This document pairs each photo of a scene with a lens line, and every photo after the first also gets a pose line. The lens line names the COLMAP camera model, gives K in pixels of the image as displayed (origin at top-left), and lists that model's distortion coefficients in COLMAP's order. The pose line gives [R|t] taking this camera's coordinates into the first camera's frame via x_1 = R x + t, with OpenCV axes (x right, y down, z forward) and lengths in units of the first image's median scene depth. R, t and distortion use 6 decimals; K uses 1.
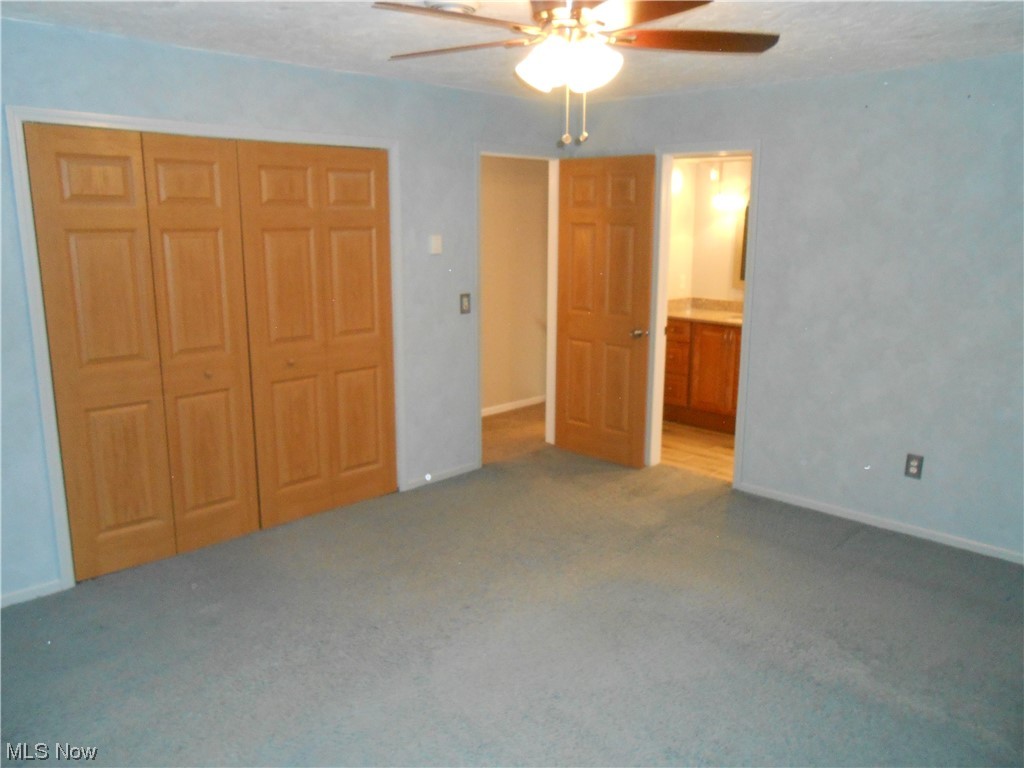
lens RADIAL K [[791.1, 0, 513.6], [0, 791.1, 386.4], [0, 0, 1]] dist [-0.045367, 0.050506]
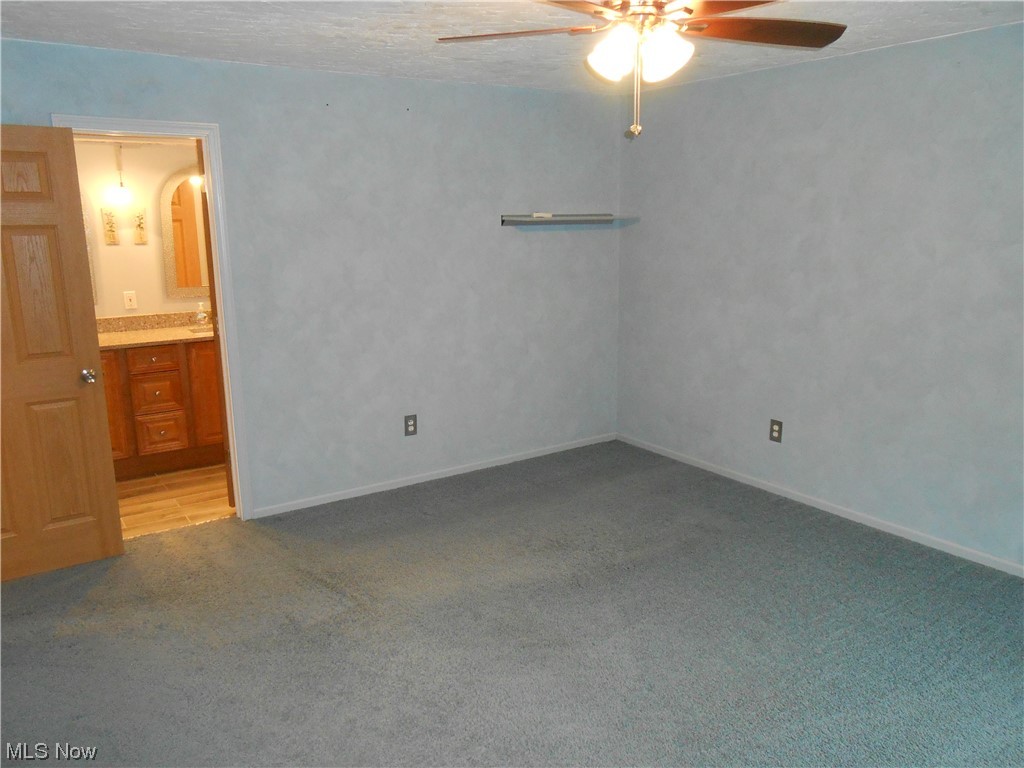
lens RADIAL K [[791.1, 0, 513.6], [0, 791.1, 386.4], [0, 0, 1]] dist [-0.045367, 0.050506]
pose [[0.206074, -0.218916, 0.953734, -0.476718], [0.214012, 0.961141, 0.174374, -0.106241], [-0.954847, 0.168177, 0.244917, 0.479676]]
